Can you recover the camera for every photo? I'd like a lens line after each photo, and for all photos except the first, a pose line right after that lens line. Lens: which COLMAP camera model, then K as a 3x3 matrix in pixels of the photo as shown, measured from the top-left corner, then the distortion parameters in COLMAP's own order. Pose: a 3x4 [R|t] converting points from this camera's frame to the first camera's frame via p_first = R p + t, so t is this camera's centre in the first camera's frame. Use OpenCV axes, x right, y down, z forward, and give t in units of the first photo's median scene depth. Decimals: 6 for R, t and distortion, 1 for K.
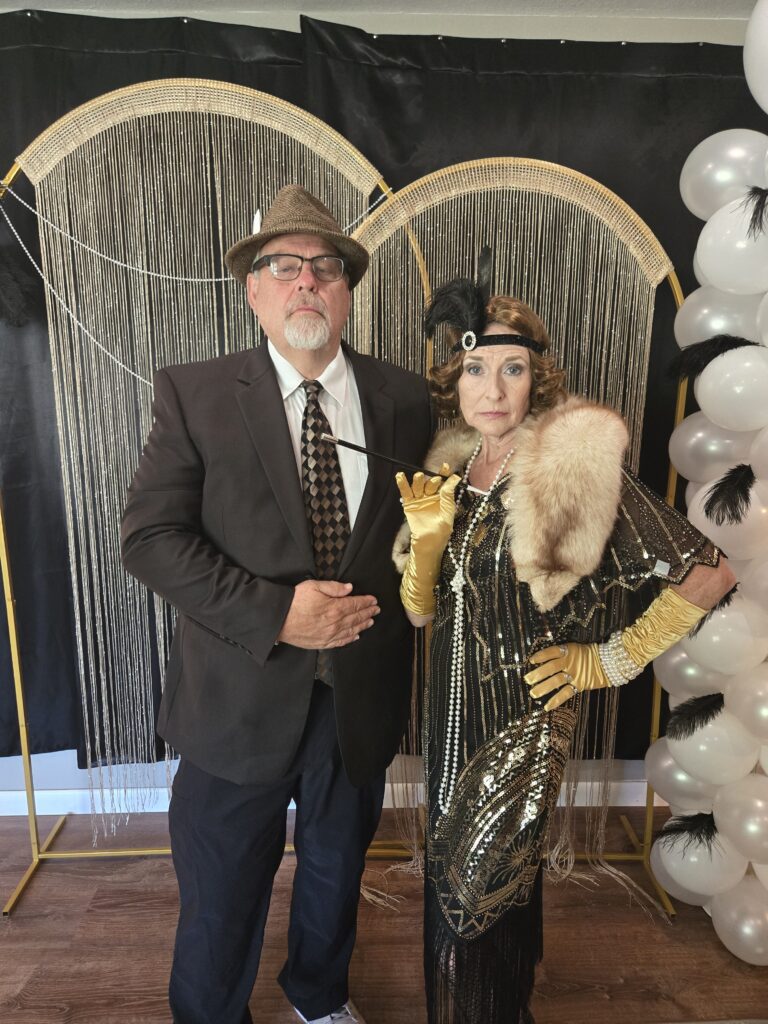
lens RADIAL K [[685.6, 0, 374.6], [0, 685.6, 507.5], [0, 0, 1]] dist [0.048519, -0.041735]
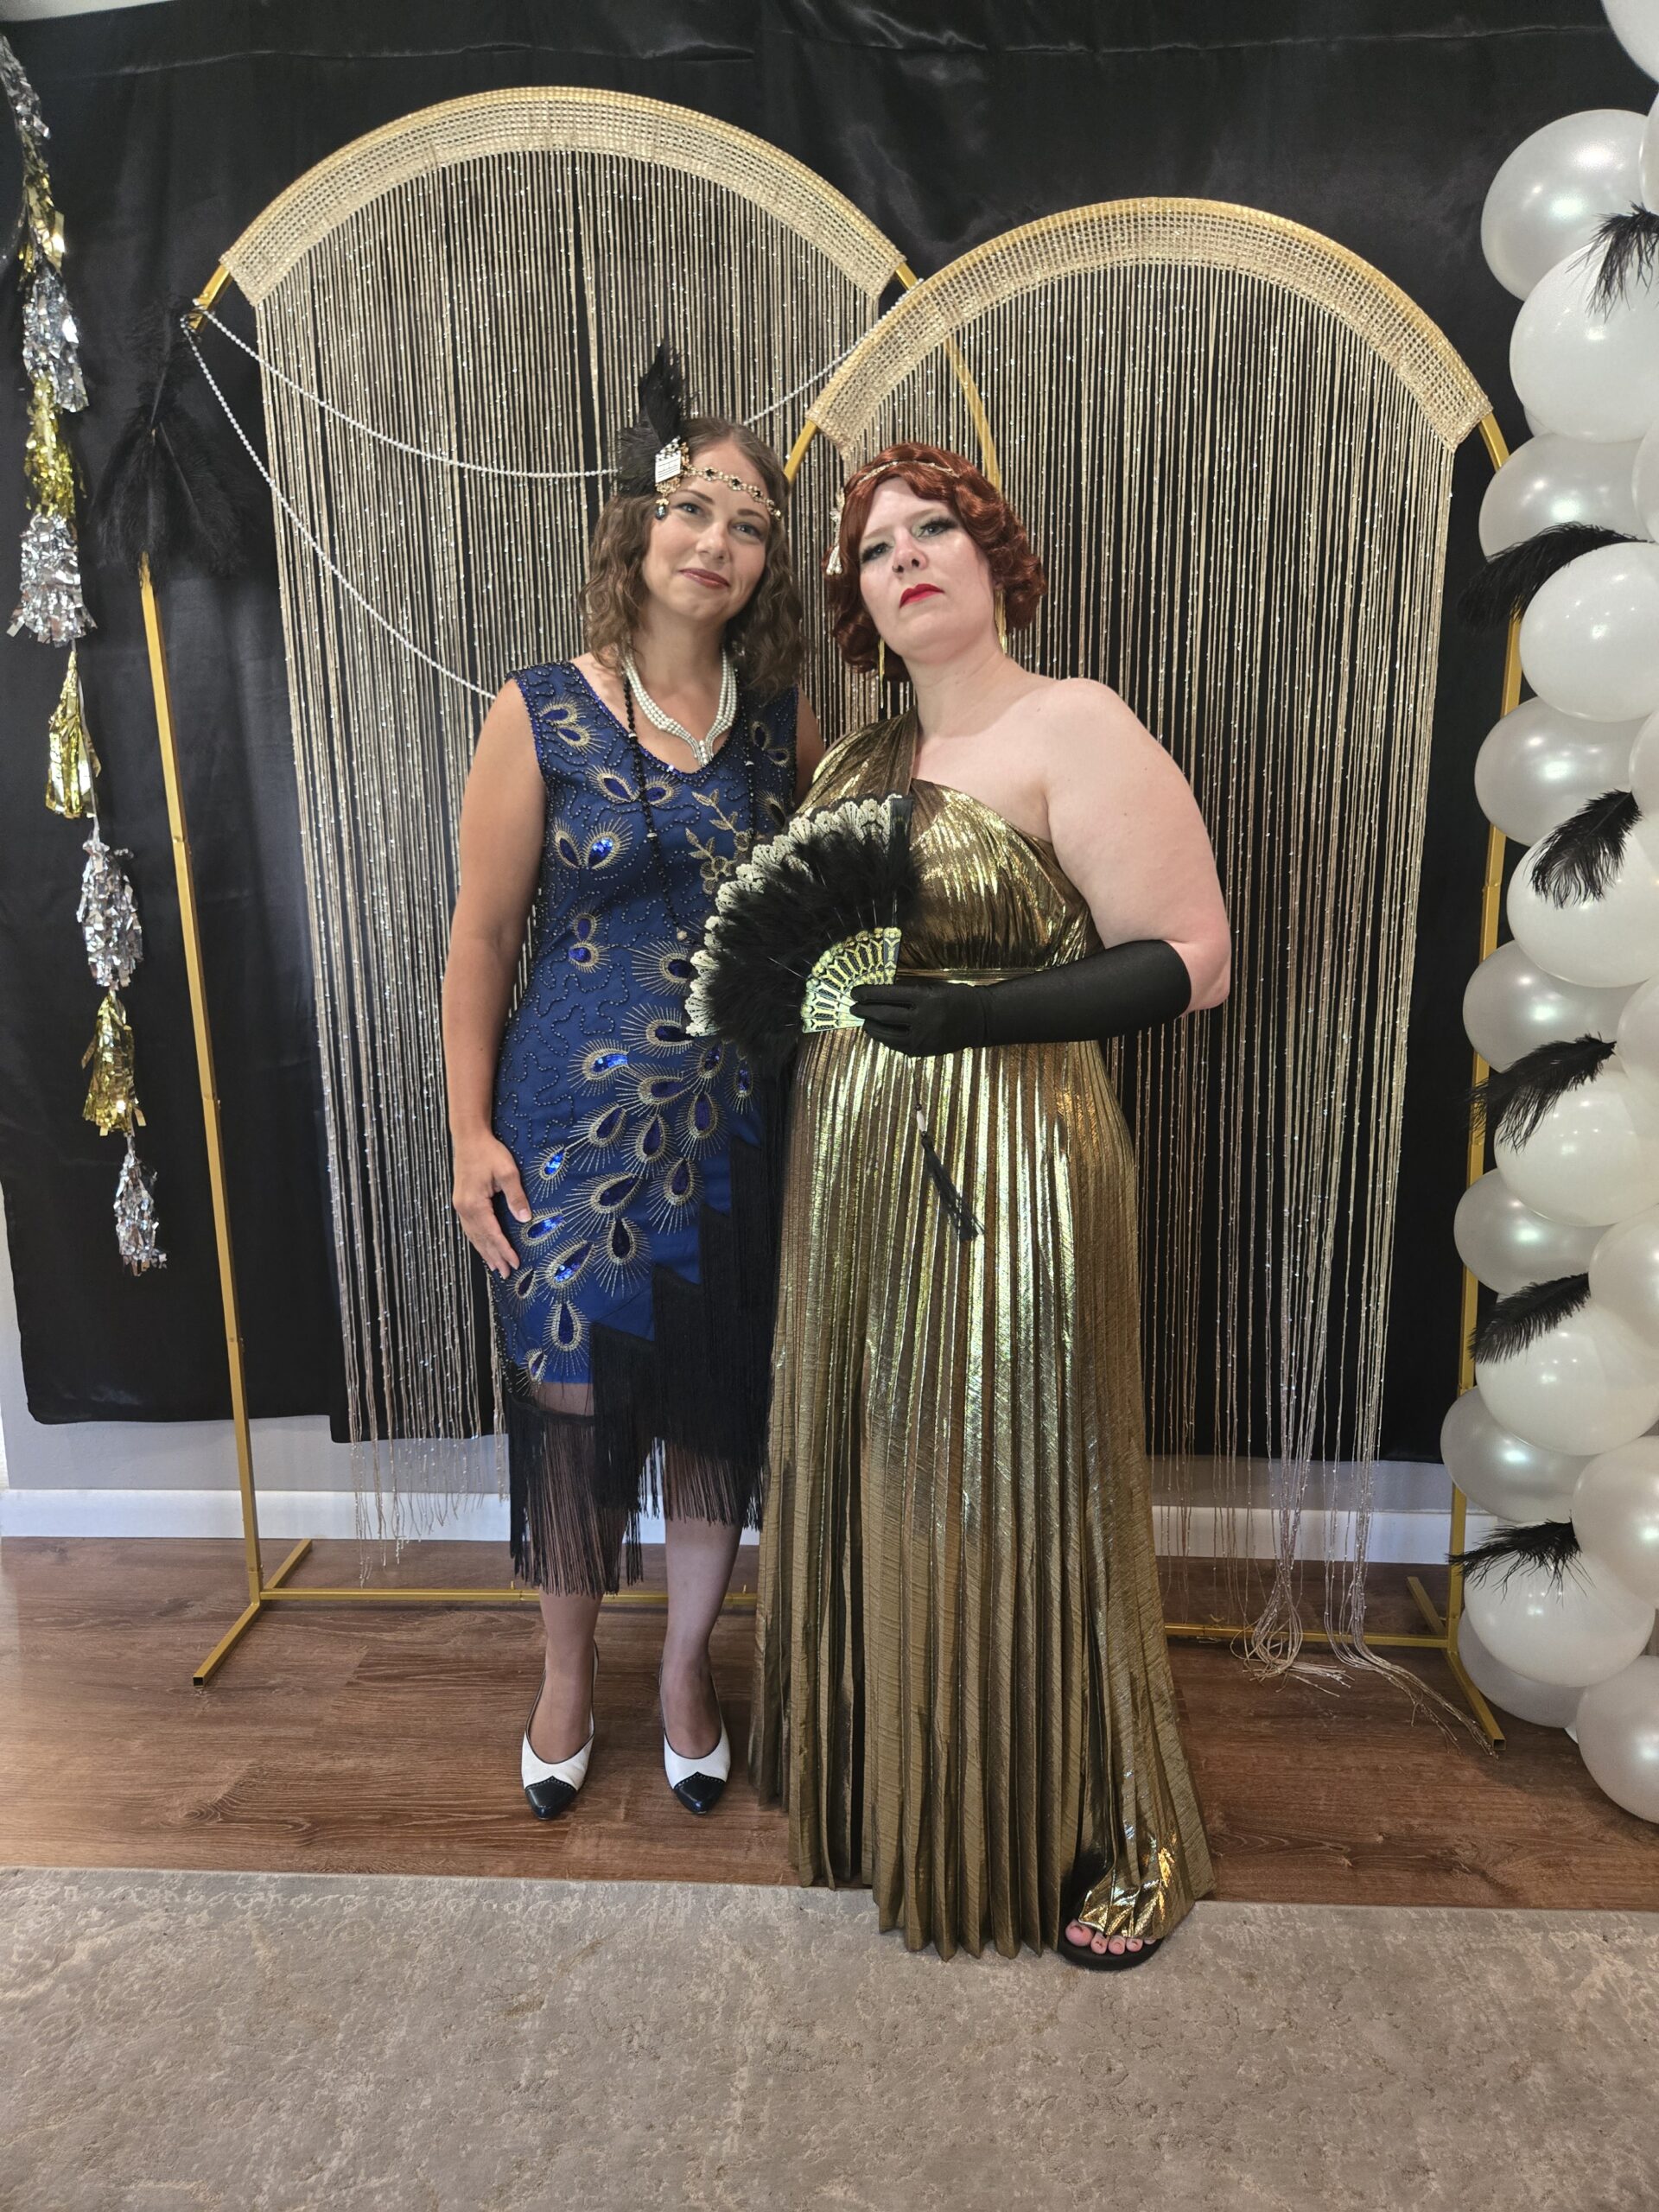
lens RADIAL K [[1475.0, 0, 829.4], [0, 1475.0, 1110.7], [0, 0, 1]] dist [0.053606, -0.048093]
pose [[0.995574, 0.002063, -0.093961, 0.060371], [-0.002547, 0.999984, -0.005038, 0.157505], [0.093949, 0.005255, 0.995563, -0.102318]]
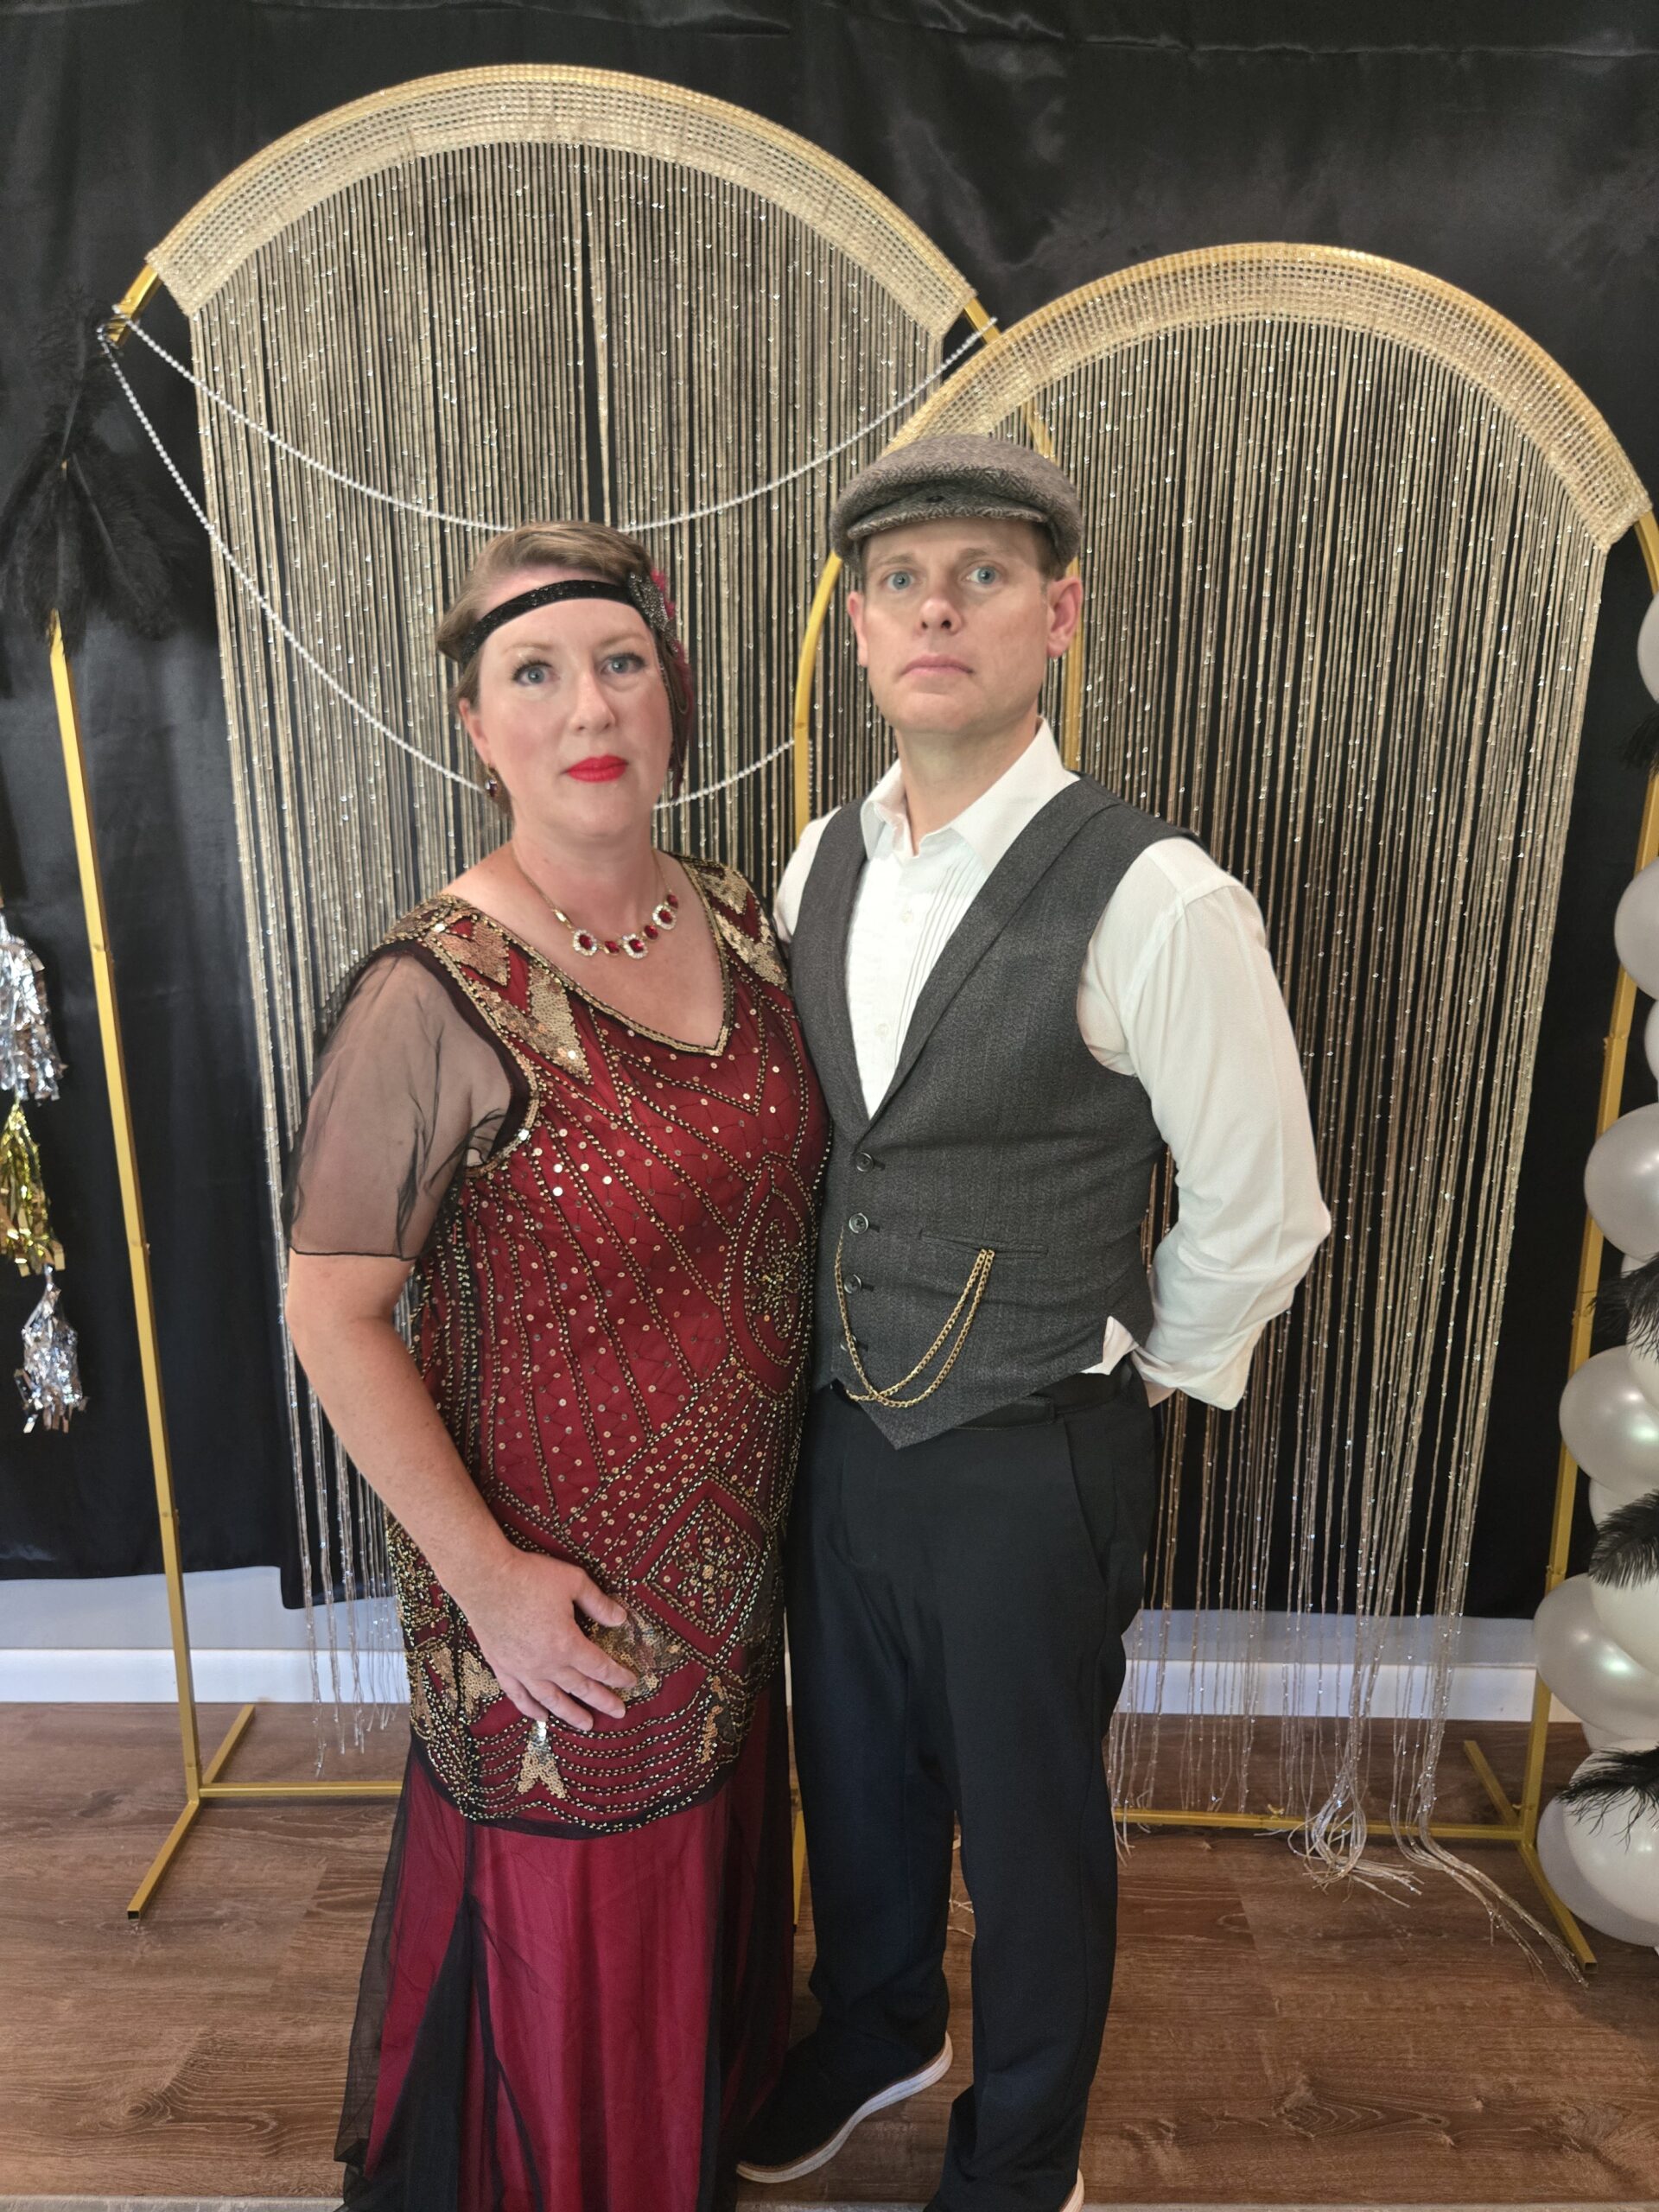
lens RADIAL K [[1491.3, 0, 829.5], [0, 1491.3, 1106.0], [0, 0, 1]] dist [0.047259, -0.044401]
pose [[0.999361, 0.013975, -0.032911, -0.041219], [-0.012569, 0.999016, 0.042537, -0.006090], [0.033473, -0.042096, 0.998553, 0.029664]]
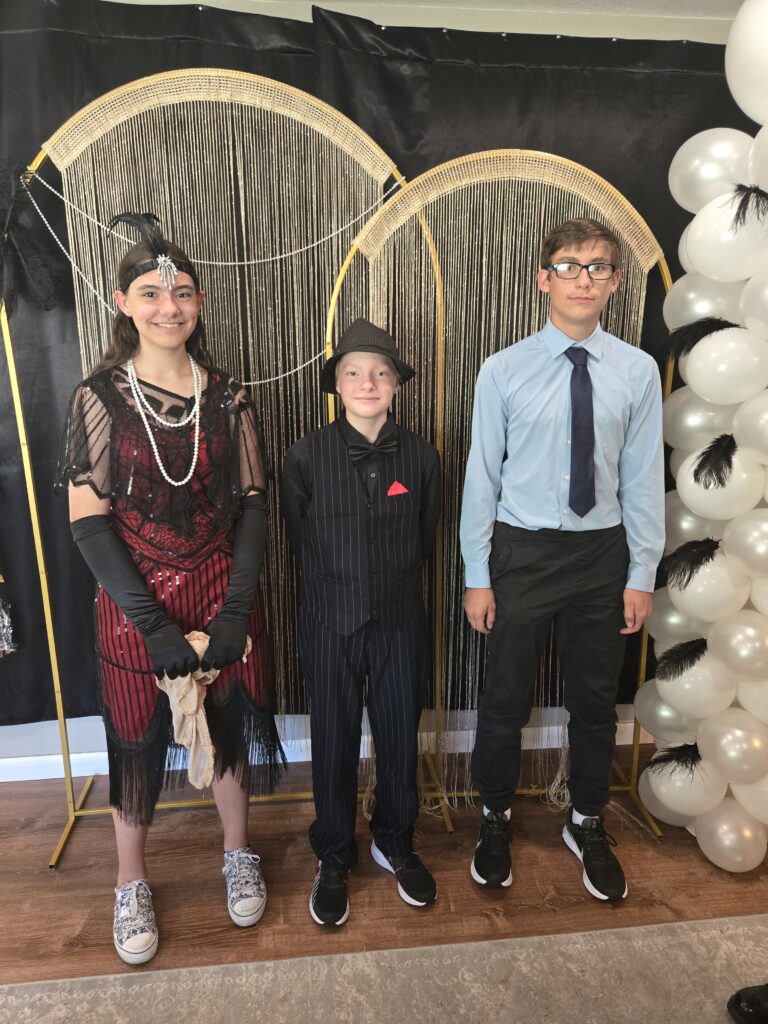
lens RADIAL K [[685.6, 0, 374.6], [0, 685.6, 507.5], [0, 0, 1]] dist [0.048519, -0.041735]
pose [[0.997683, -0.021013, 0.064713, -0.099938], [0.018383, 0.998991, 0.040980, 0.000685], [-0.065509, -0.039696, 0.997062, -0.074735]]
